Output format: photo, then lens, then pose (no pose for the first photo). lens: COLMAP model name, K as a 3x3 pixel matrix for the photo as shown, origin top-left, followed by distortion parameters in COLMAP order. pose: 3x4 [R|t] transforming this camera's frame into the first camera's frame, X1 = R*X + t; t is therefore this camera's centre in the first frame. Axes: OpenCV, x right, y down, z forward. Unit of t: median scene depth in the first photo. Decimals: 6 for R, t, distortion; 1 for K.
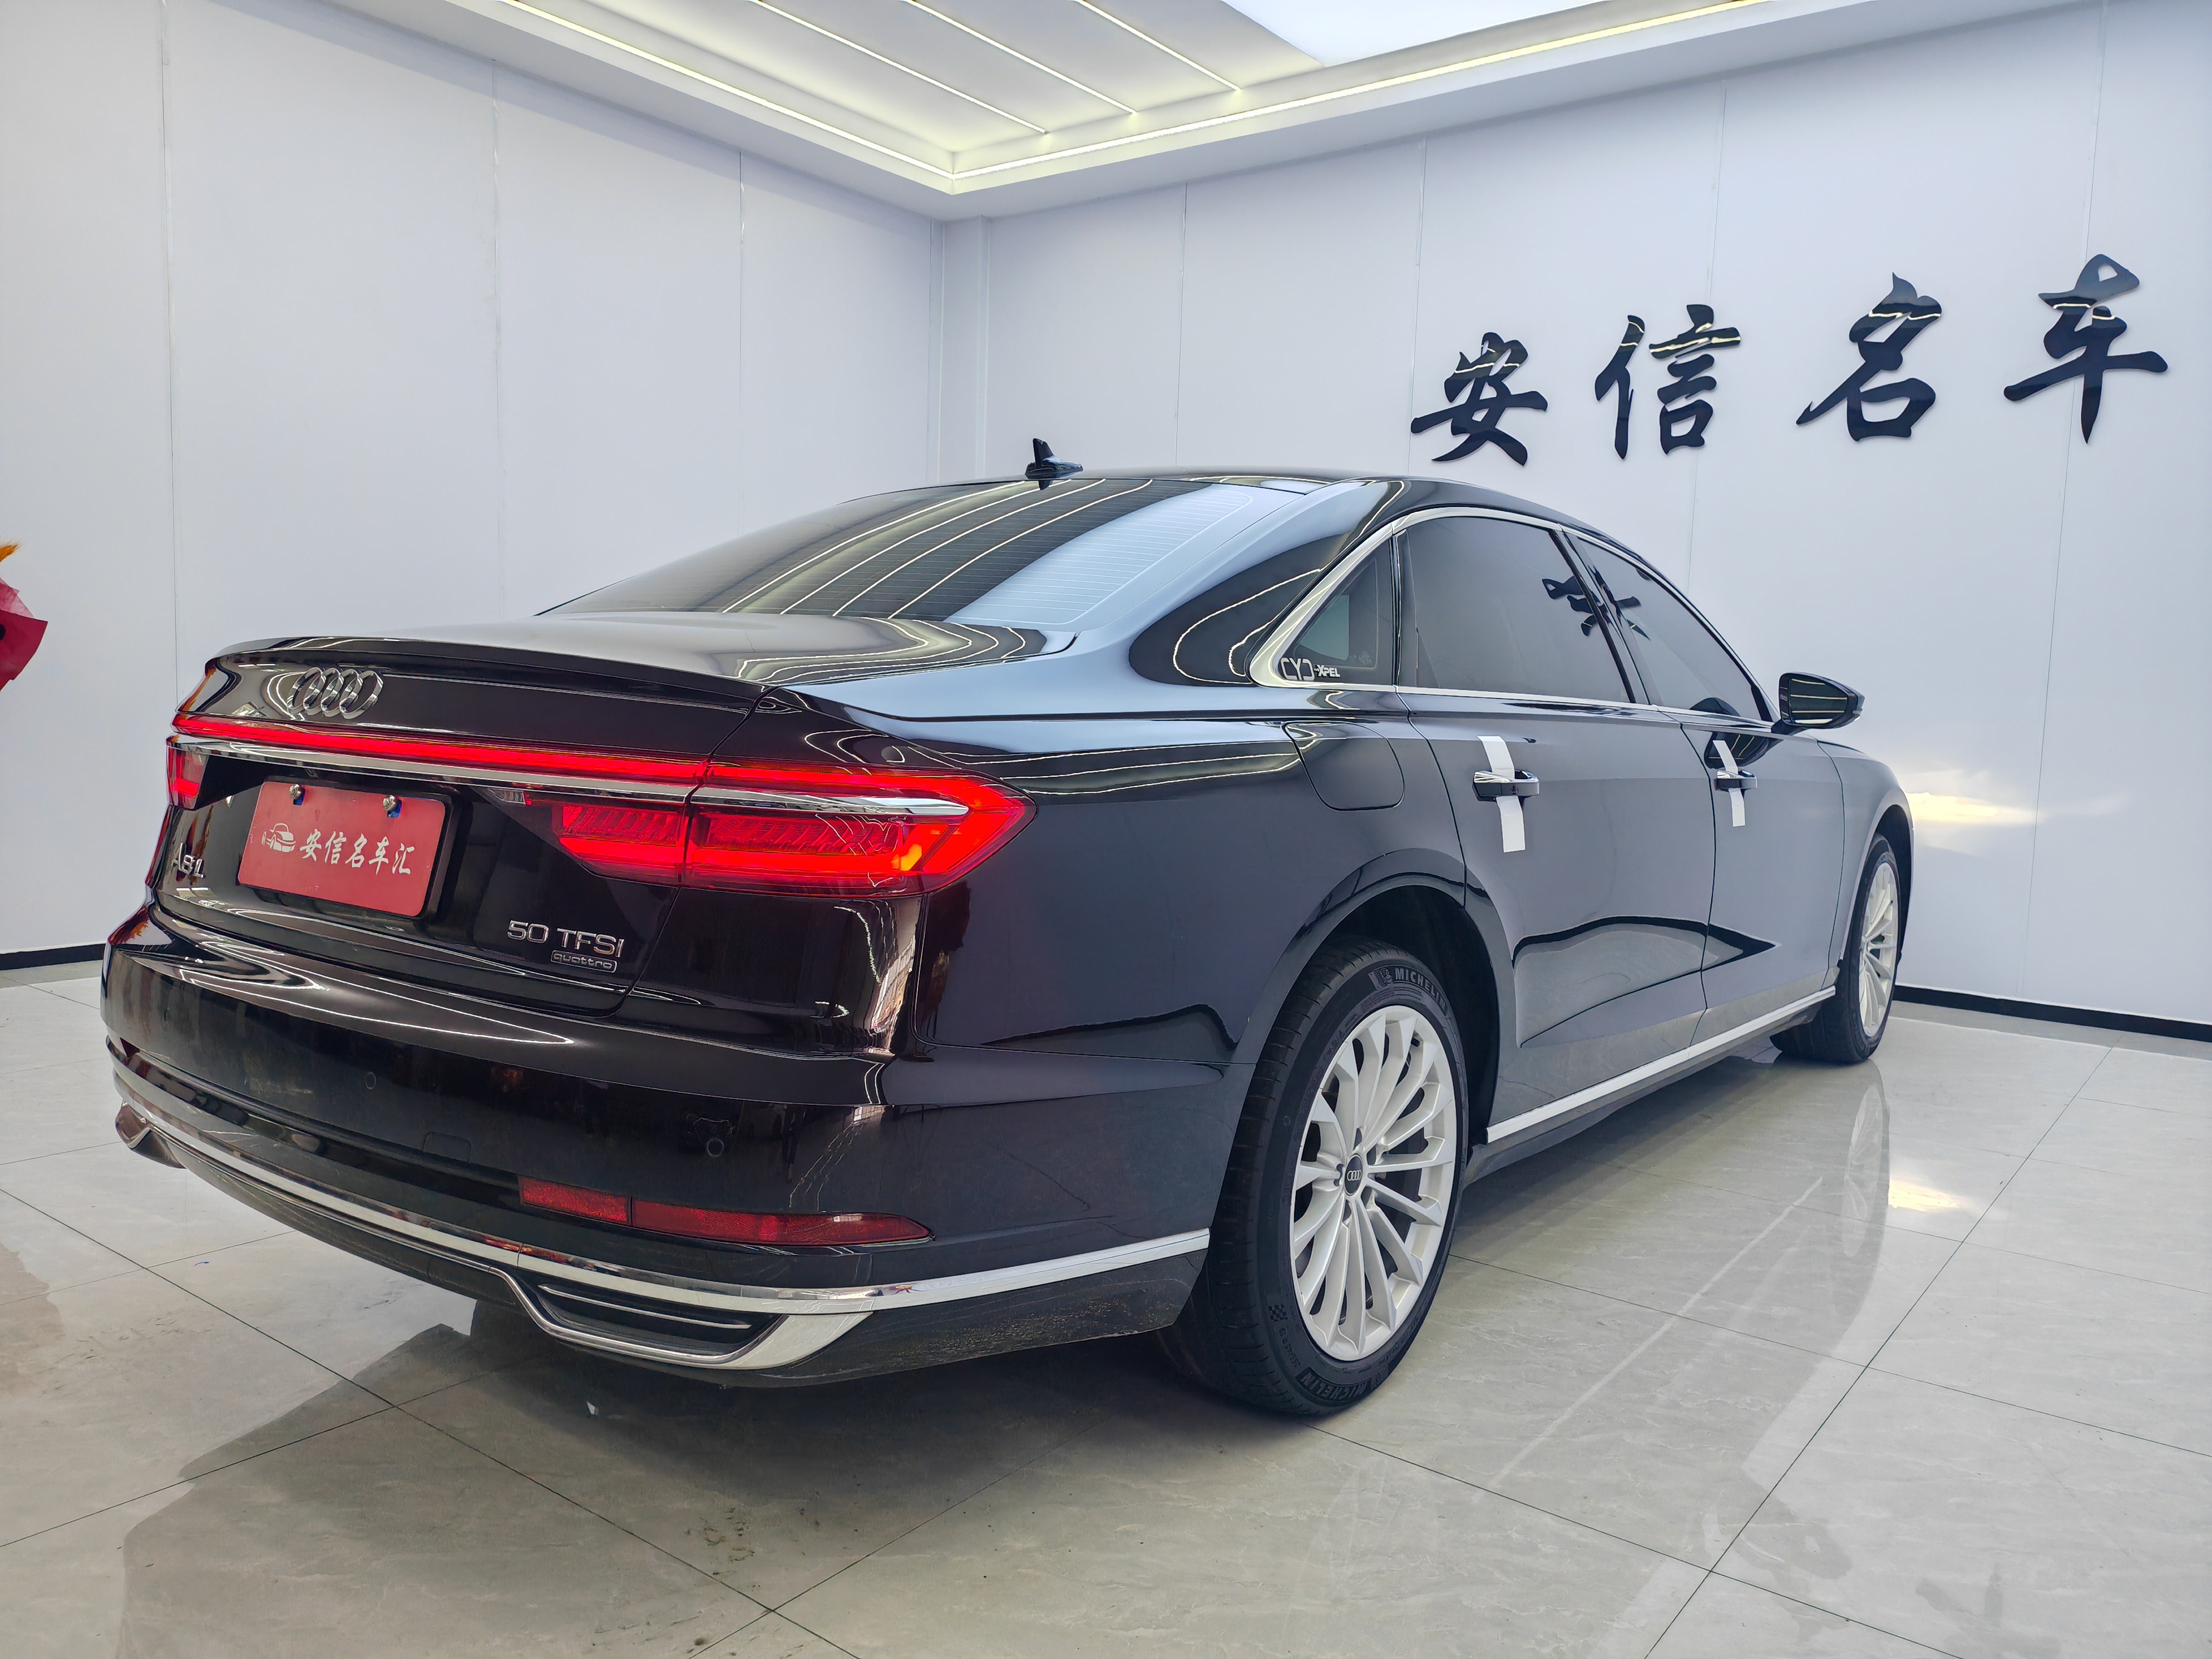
lens RADIAL K [[1623.3, 0, 1096.9], [0, 1623.3, 845.1], [0, 0, 1]] dist [0.038901, -0.038697]
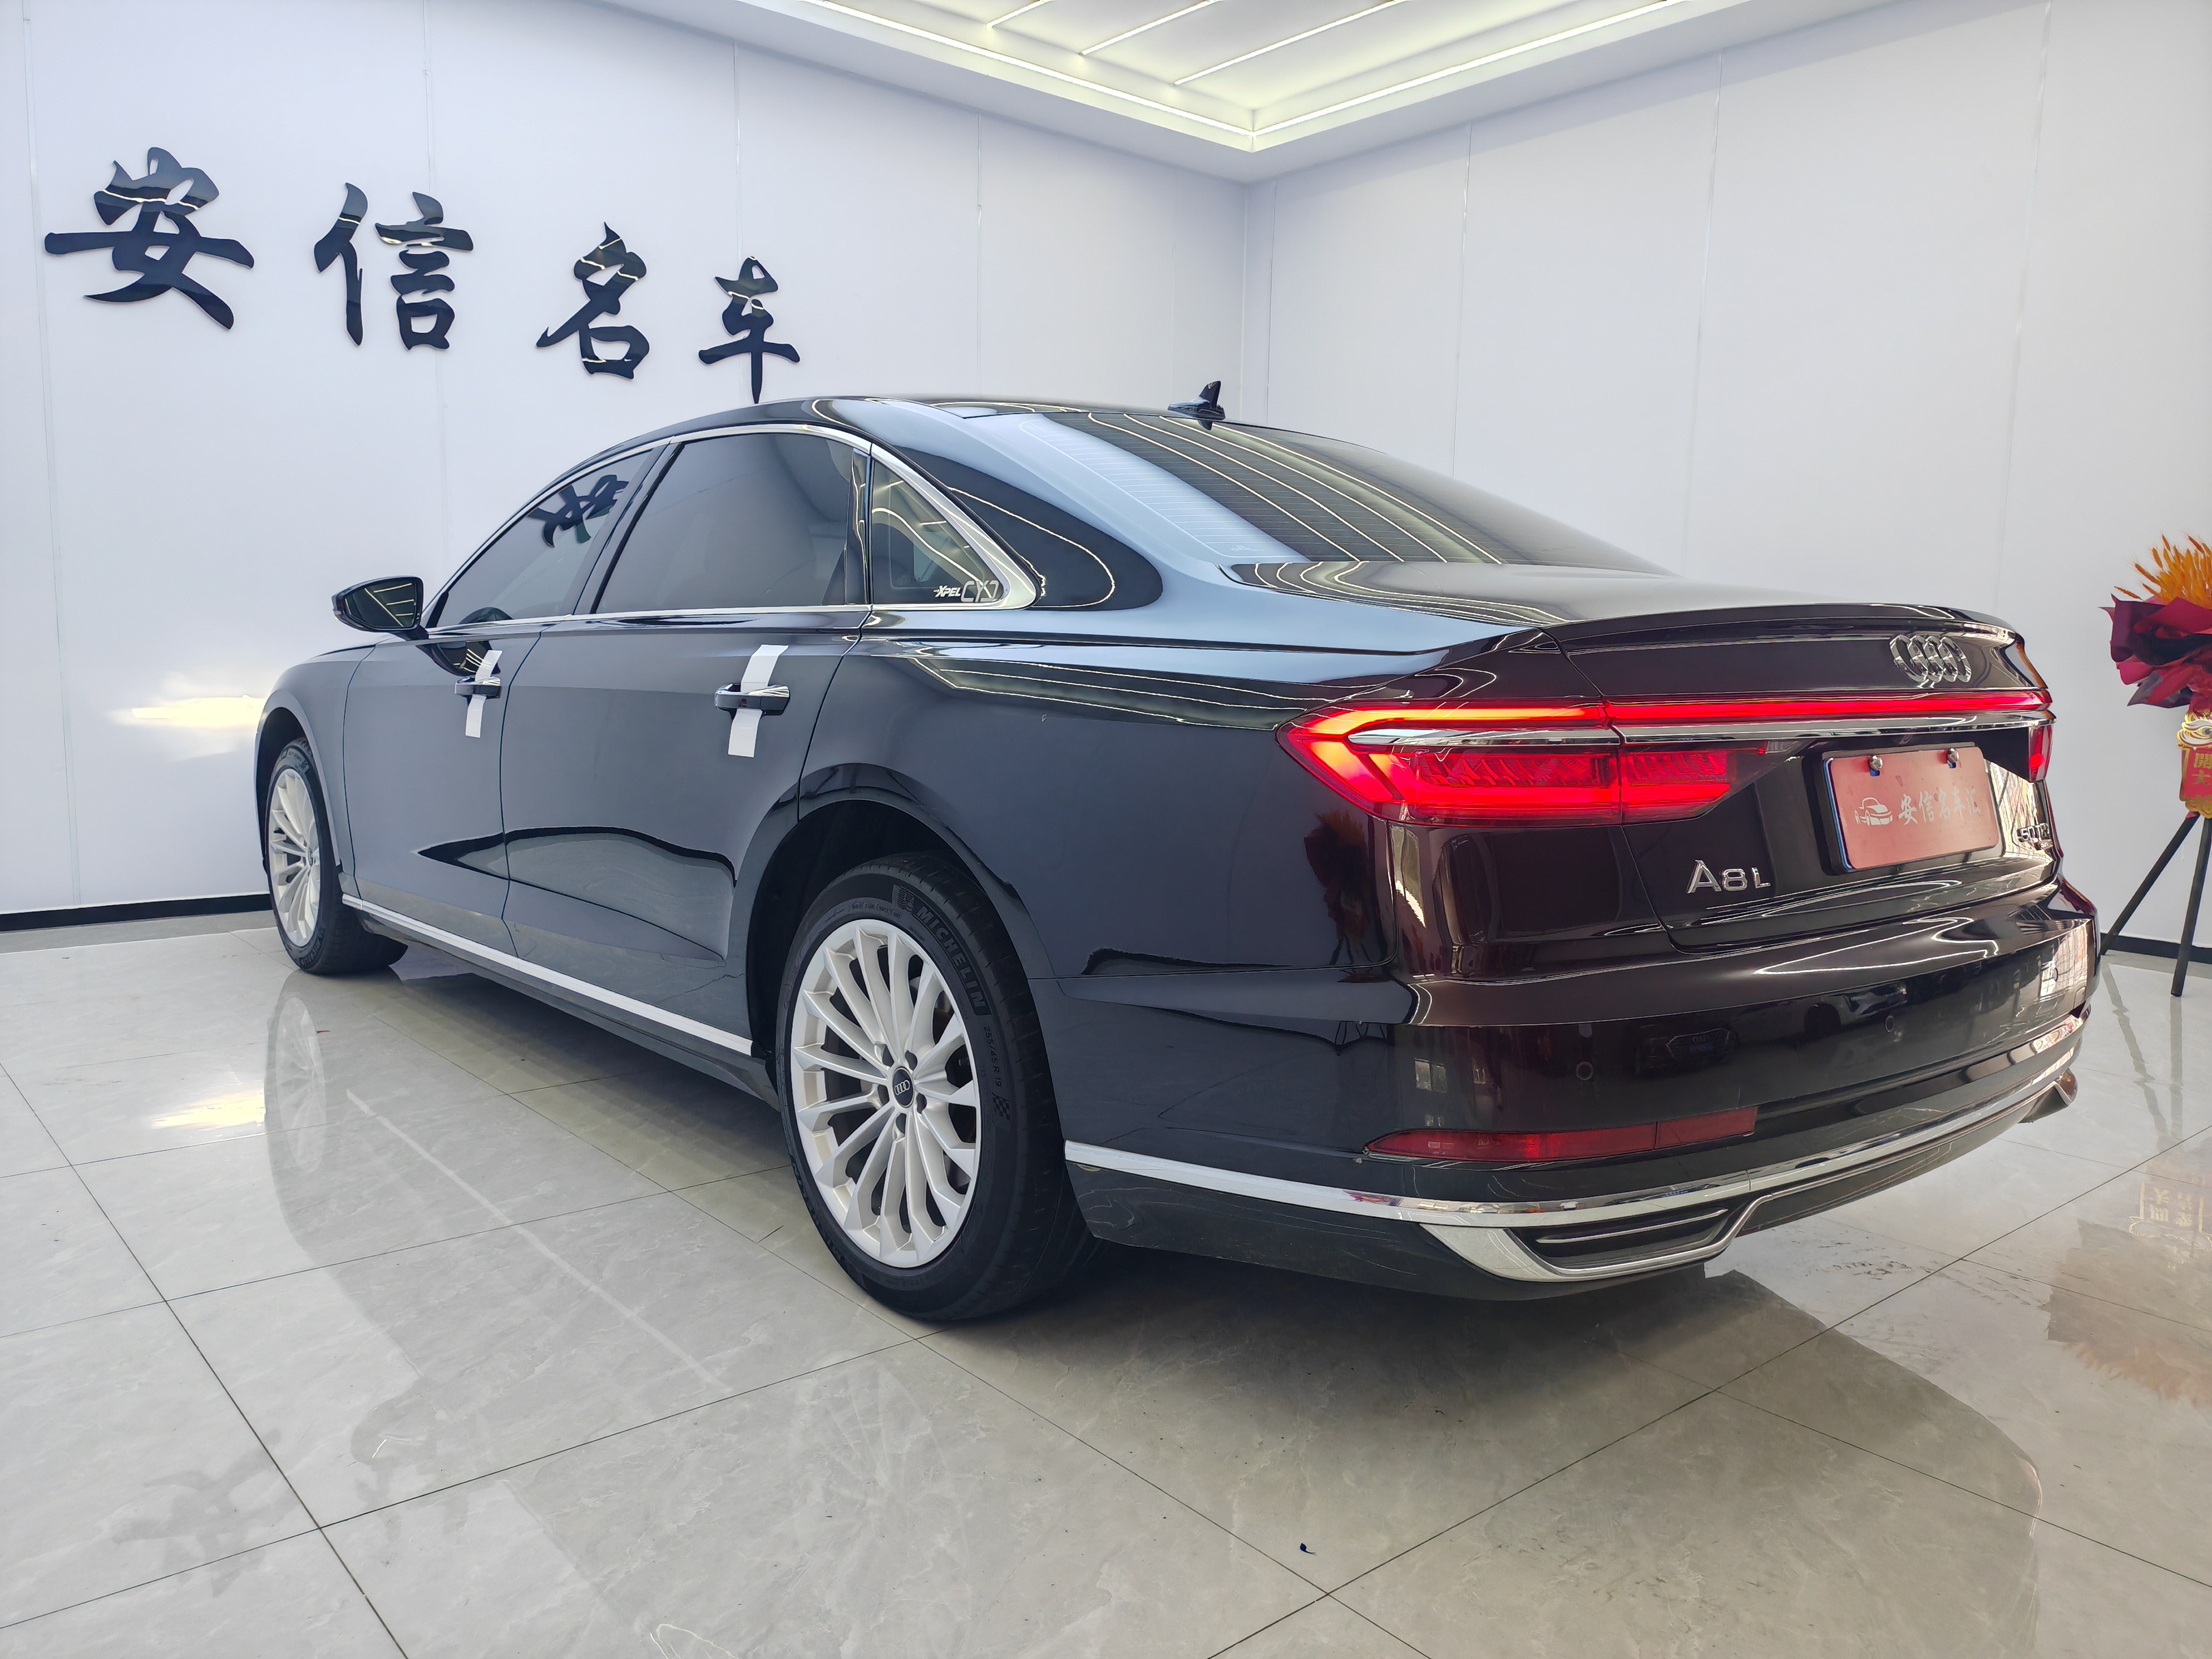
lens RADIAL K [[1620.1, 0, 1122.2], [0, 1620.1, 835.1], [0, 0, 1]] dist [0.055881, -0.053936]
pose [[0.204188, -0.139177, 0.968988, -0.523270], [0.081286, 0.988834, 0.124898, -0.049091], [-0.975551, 0.053262, 0.213221, 0.420251]]
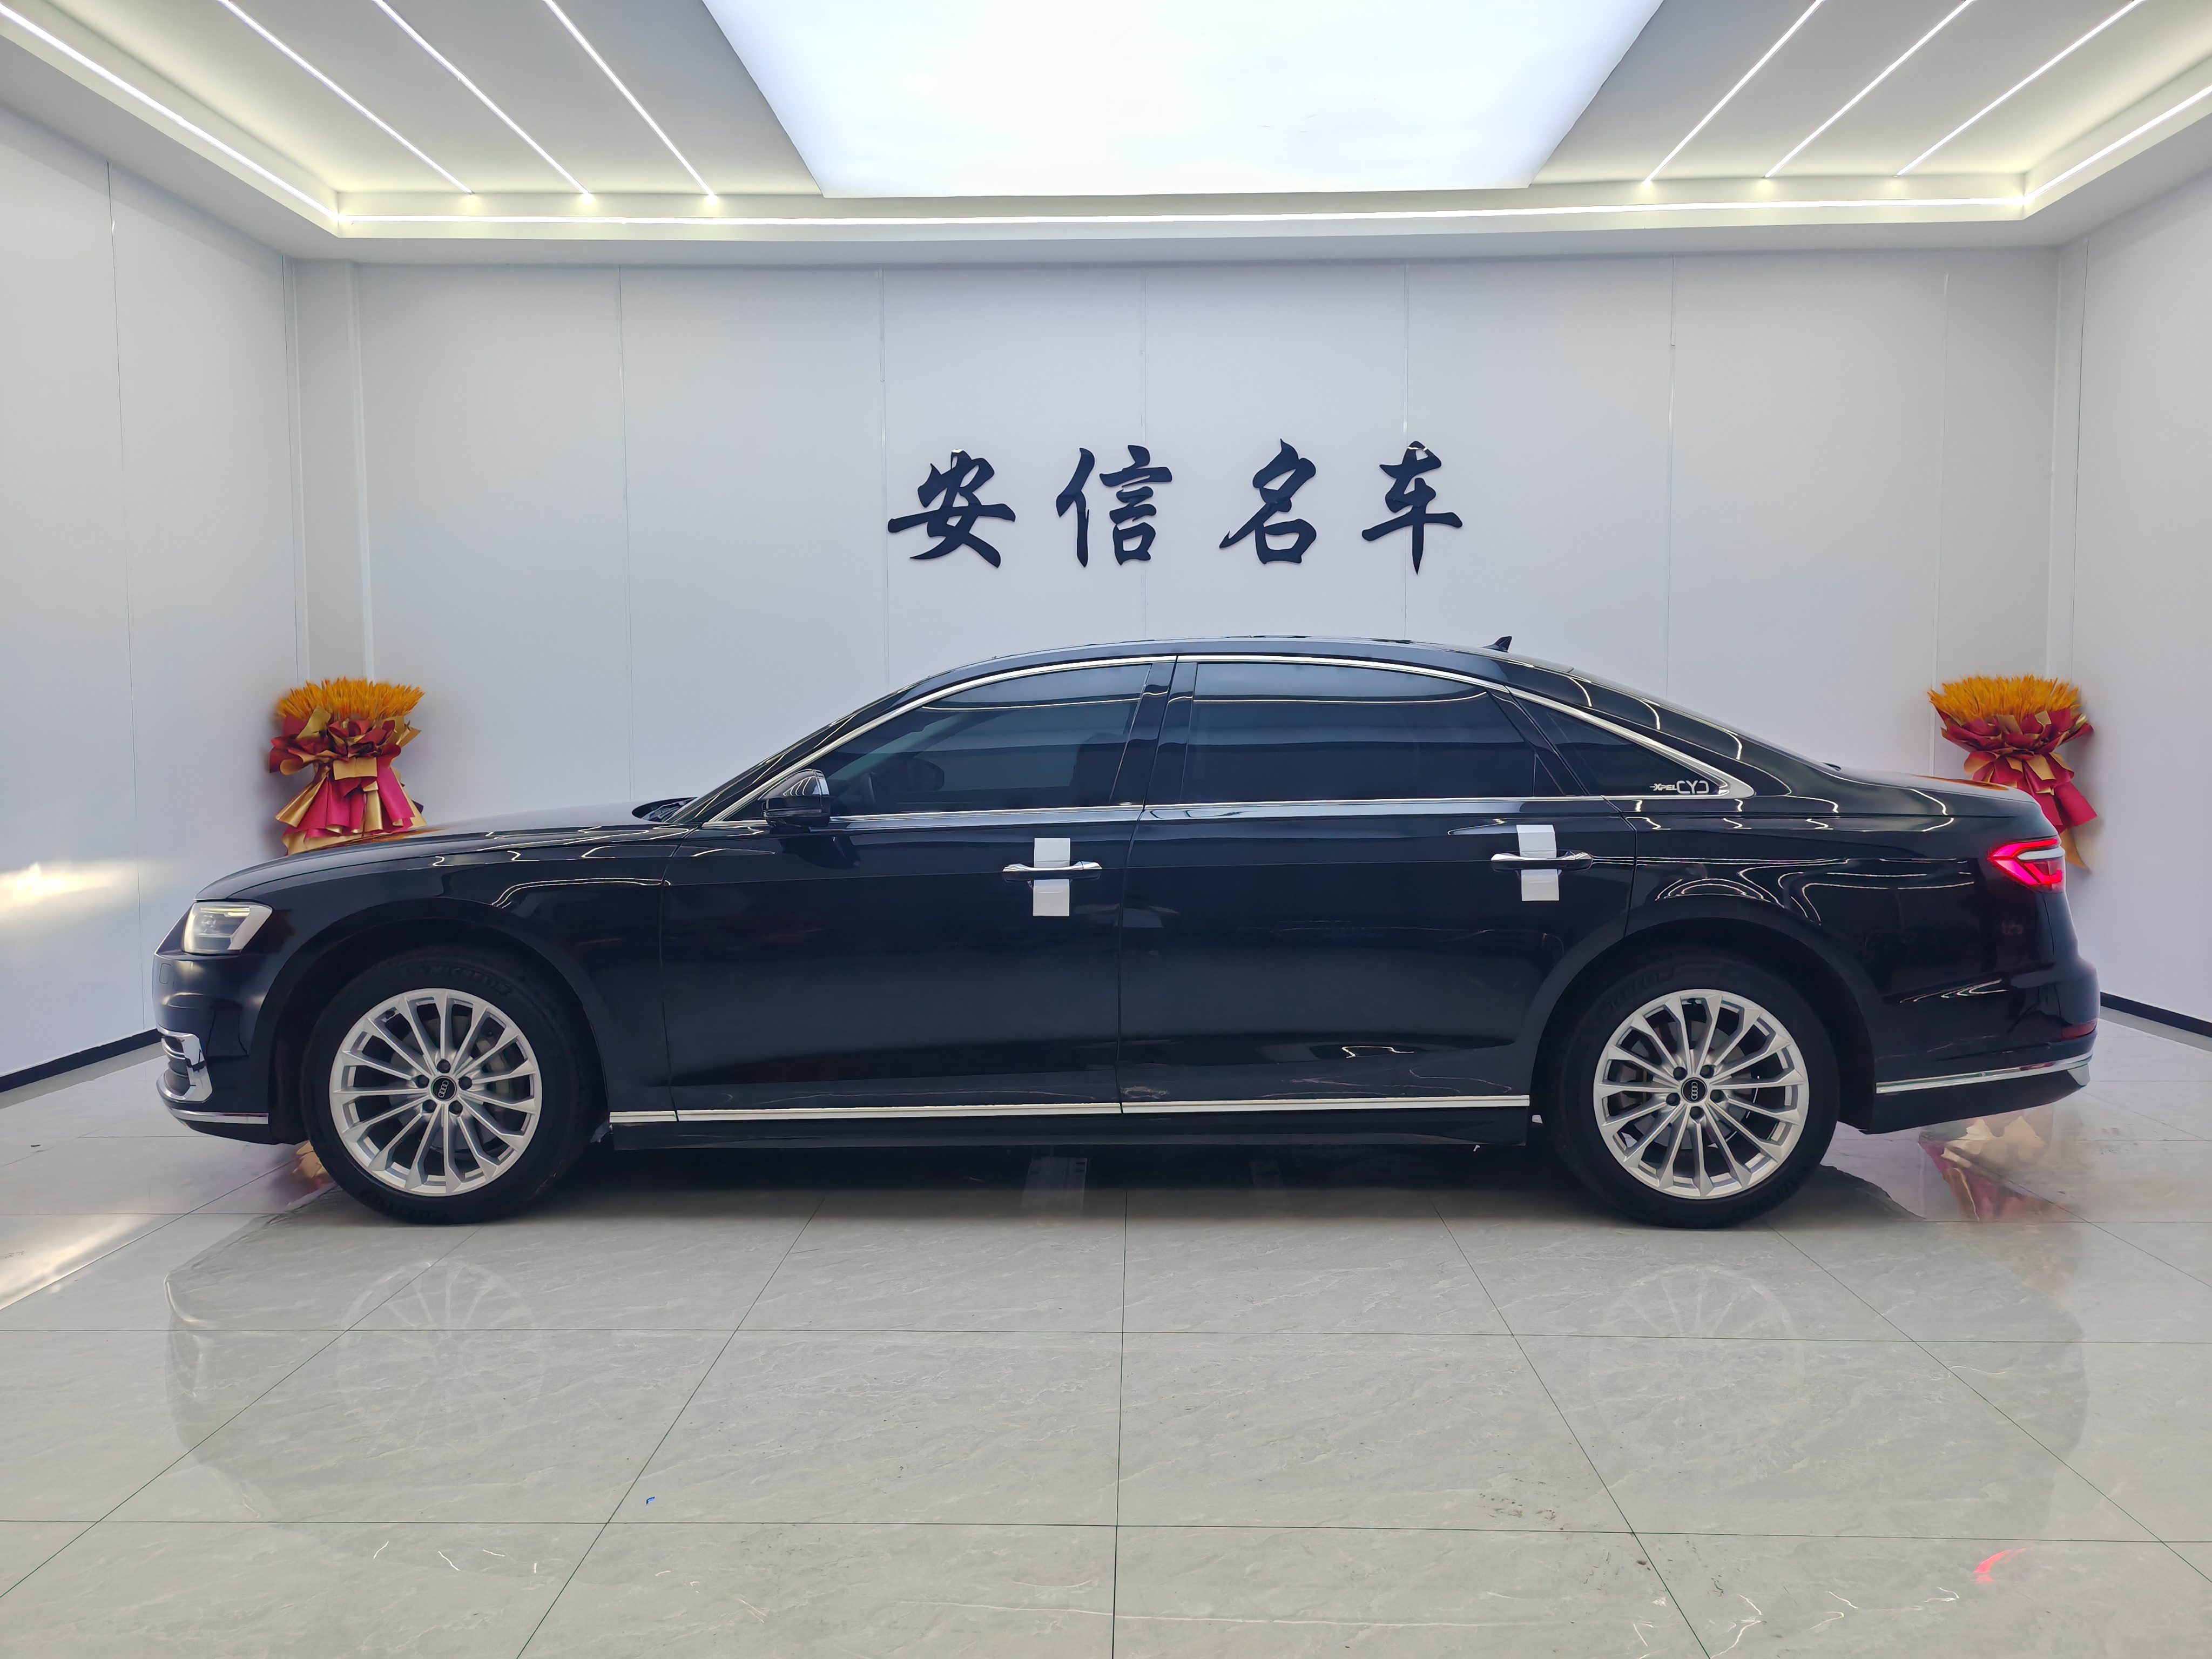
lens RADIAL K [[1620.1, 0, 1108.9], [0, 1620.1, 827.9], [0, 0, 1]] dist [0.055881, -0.053936]
pose [[0.803536, -0.068653, 0.591284, -0.392231], [0.085290, 0.996356, -0.000221, -0.045012], [-0.589115, 0.050608, 0.806463, 0.038892]]
